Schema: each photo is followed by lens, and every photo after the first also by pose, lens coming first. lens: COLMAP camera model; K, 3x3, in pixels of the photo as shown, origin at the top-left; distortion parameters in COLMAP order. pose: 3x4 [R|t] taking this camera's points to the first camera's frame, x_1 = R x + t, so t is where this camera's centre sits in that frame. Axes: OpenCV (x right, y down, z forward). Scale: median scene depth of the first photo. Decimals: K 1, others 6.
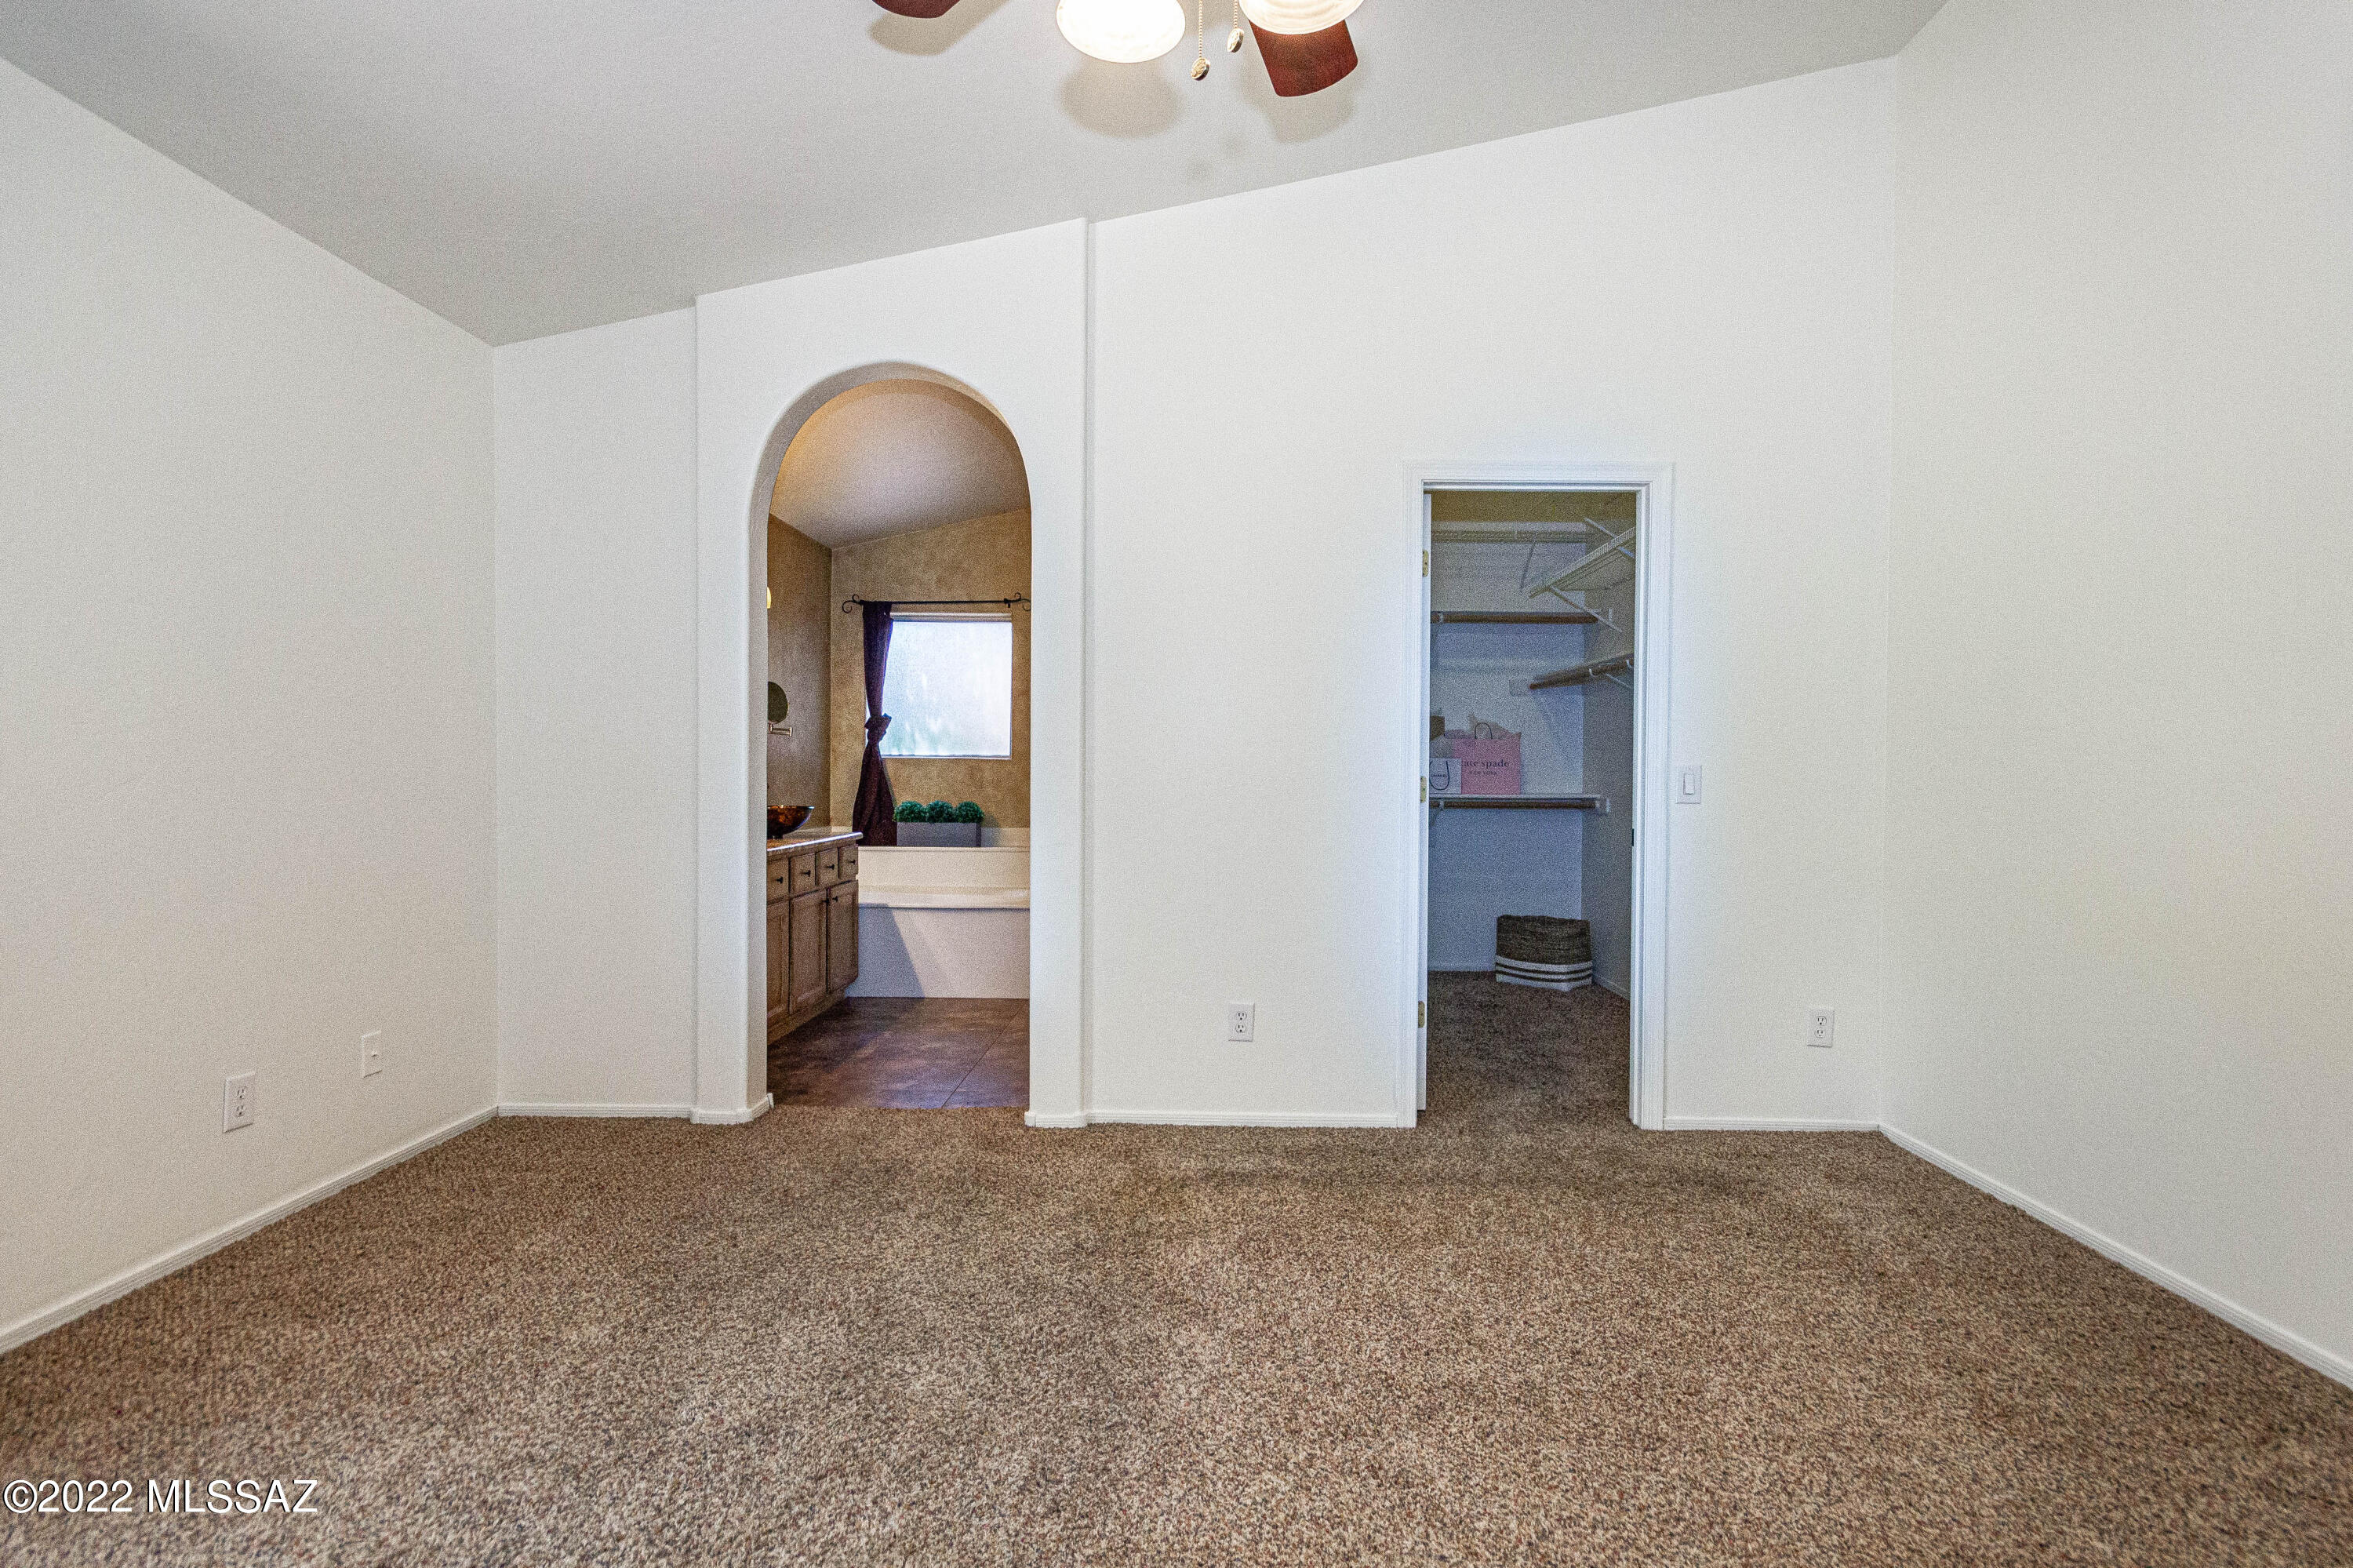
lens RADIAL K [[1123.9, 0, 1192.9], [0, 1123.9, 779.0], [0, 0, 1]] dist [0.001606, -0.000466]
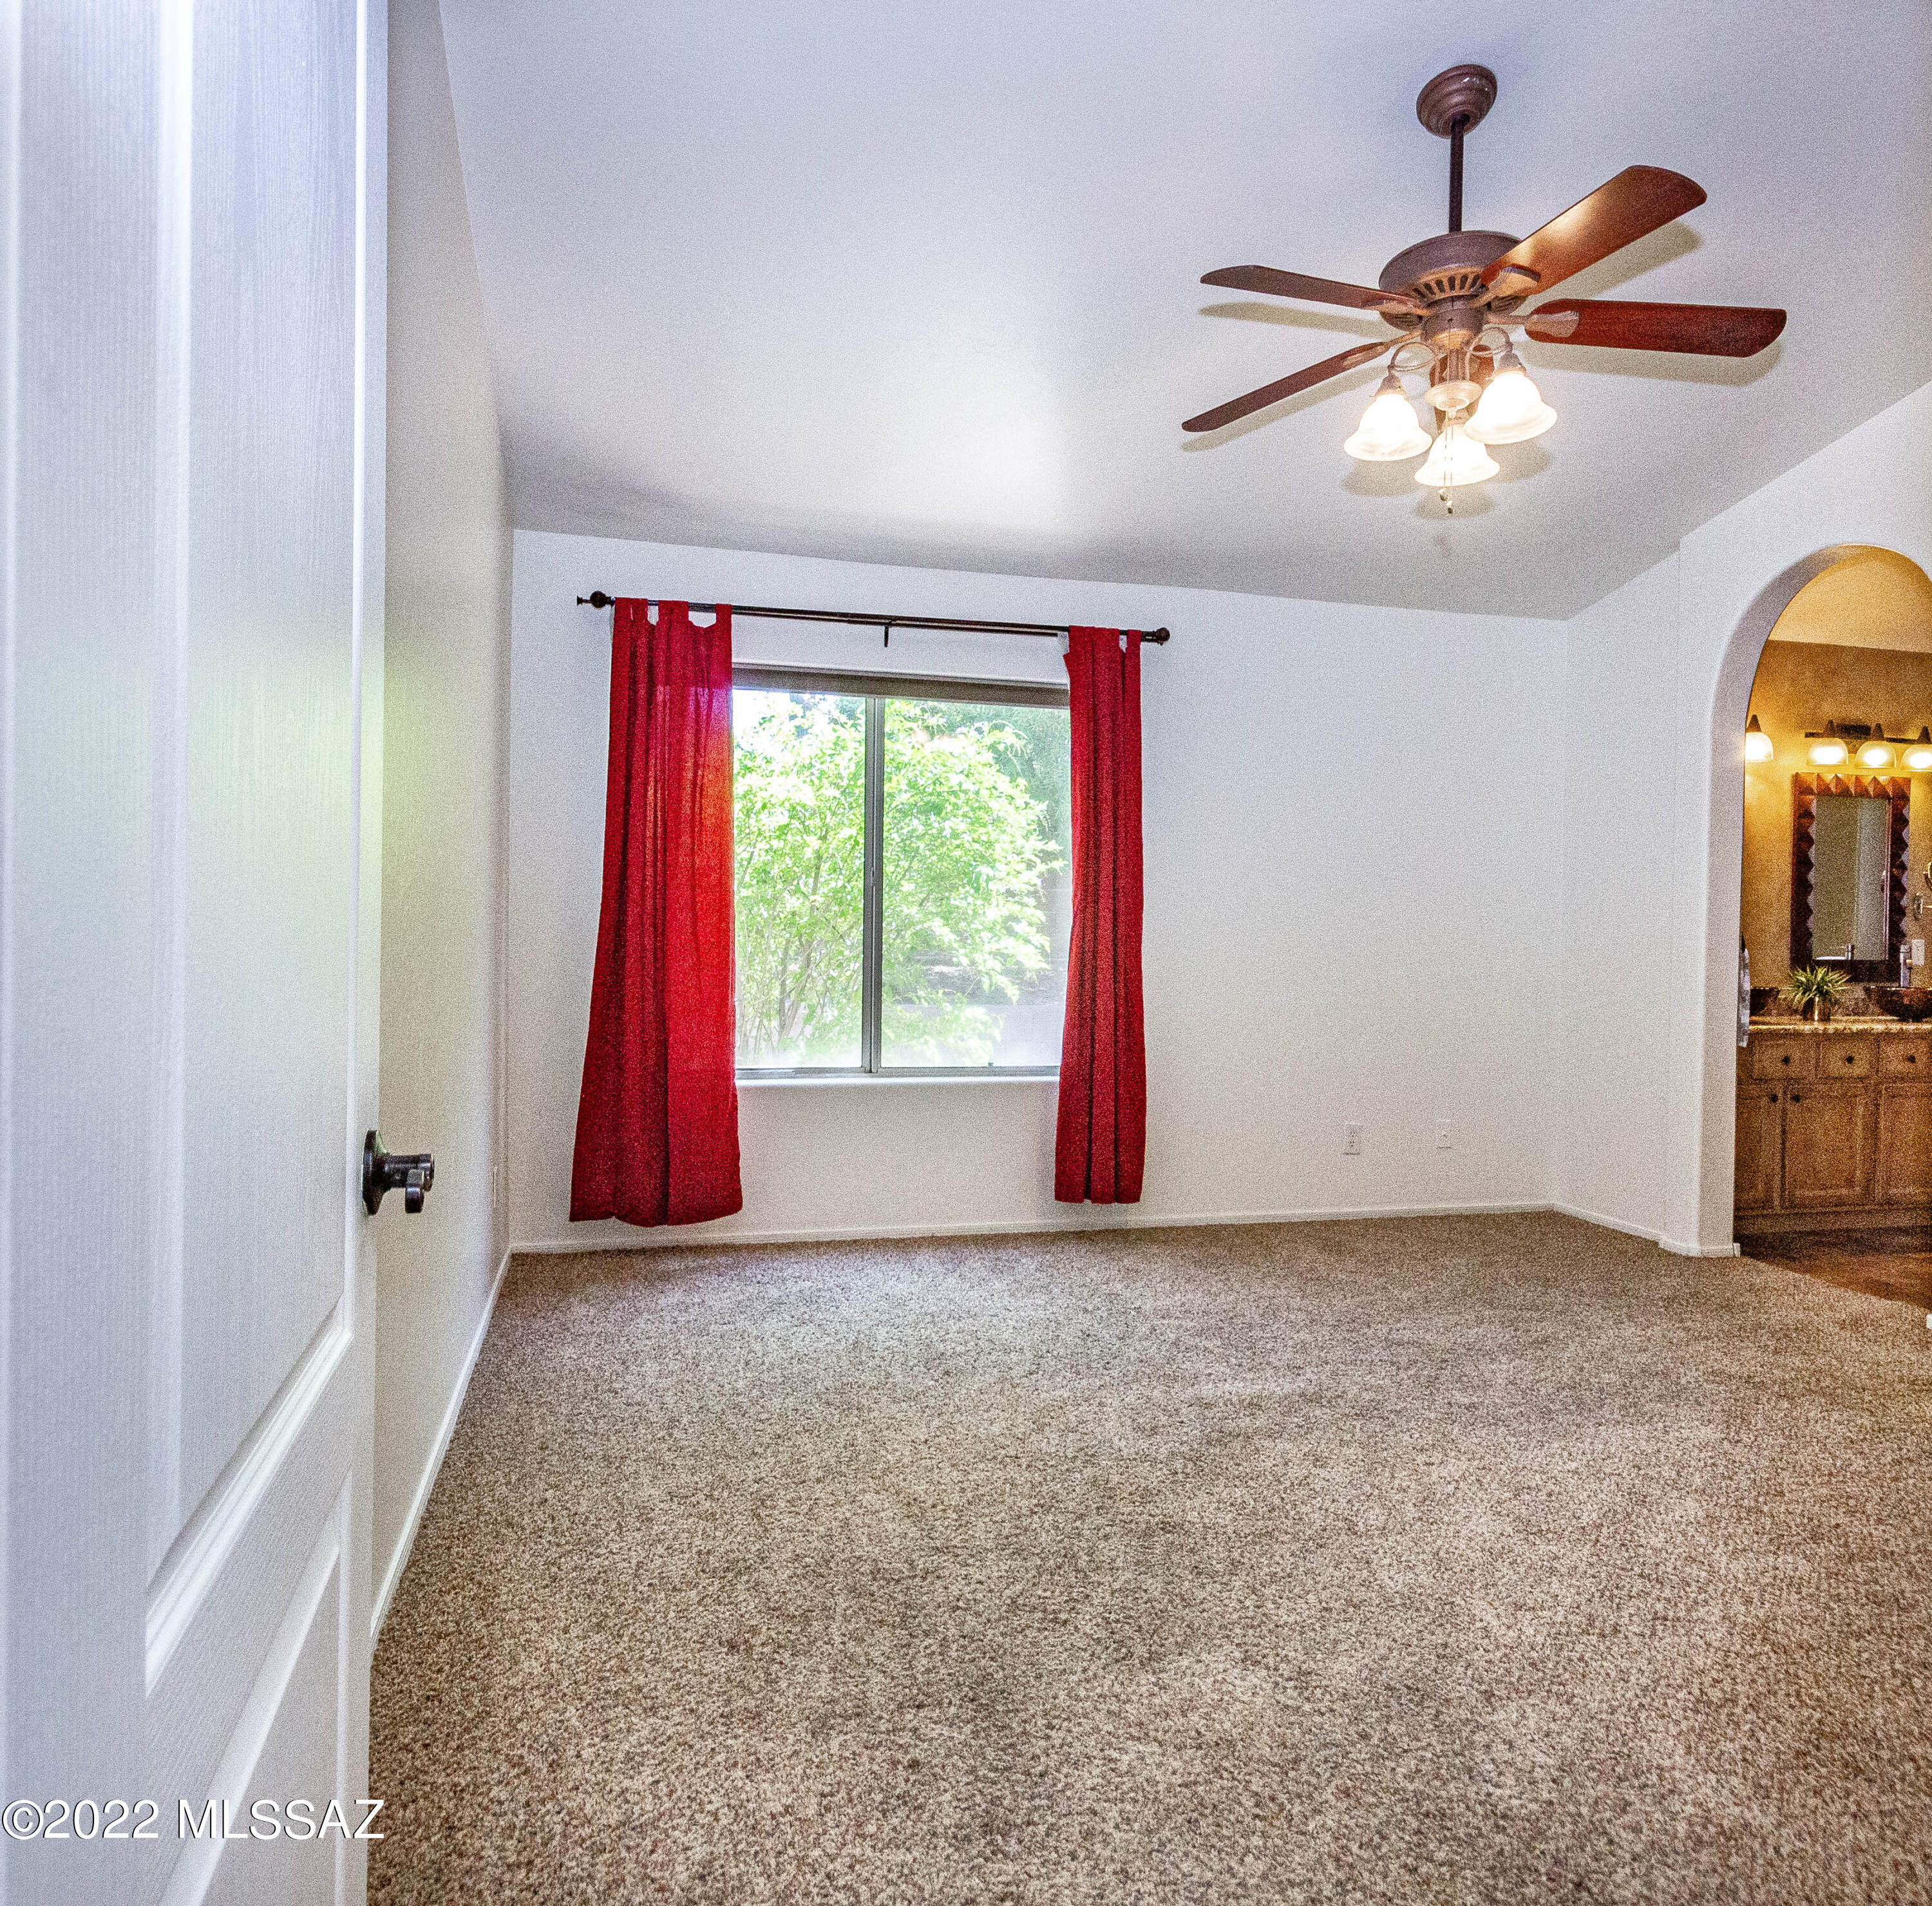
lens RADIAL K [[1351.5, 0, 966.0], [0, 1351.5, 953.0], [0, 0, 1]] dist [-0.013689, 0.004450]
pose [[0.264648, 0.014308, -0.964239, 0.958838], [-0.021127, 0.999736, 0.009036, 0.002402], [0.964114, 0.017980, 0.264881, -0.100509]]
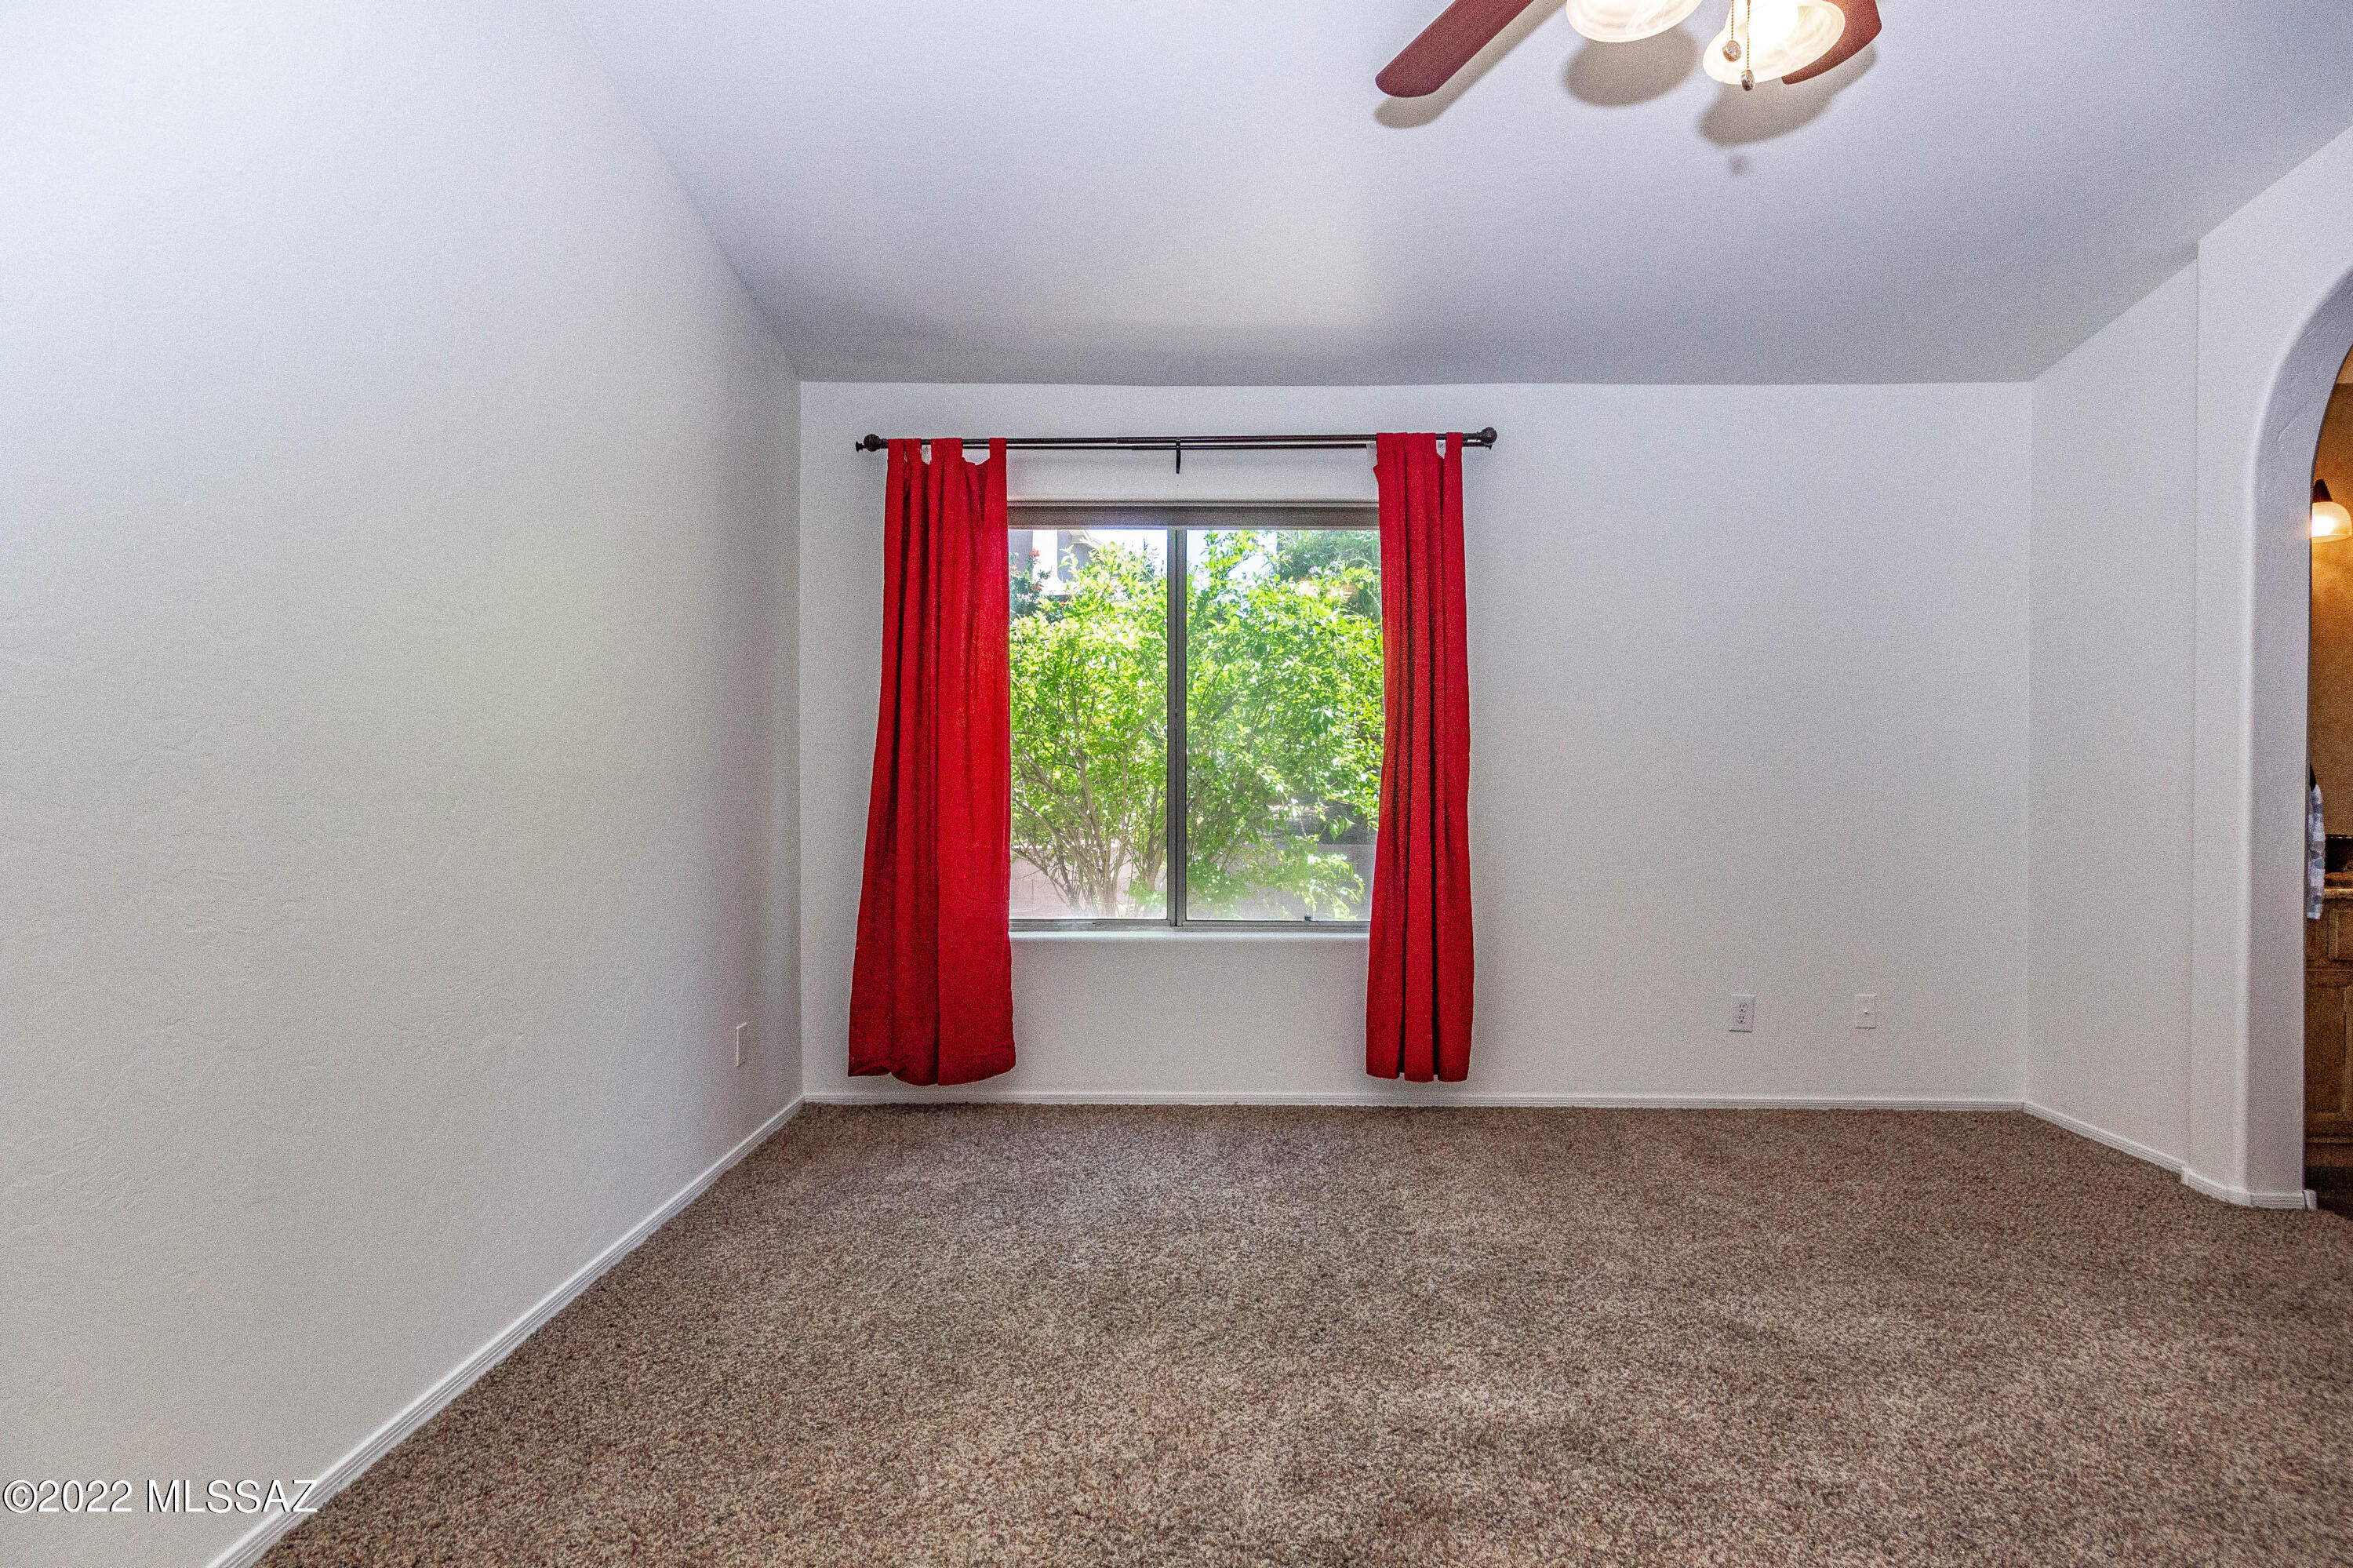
lens RADIAL K [[1101.6, 0, 1181.9], [0, 1101.6, 782.8], [0, 0, 1]] dist [0.004406, -0.000701]
pose [[0.007030, 0.003314, -0.999970, 0.559315], [-0.009138, 0.999953, 0.003249, -0.004206], [0.999934, 0.009115, 0.007060, 0.276814]]
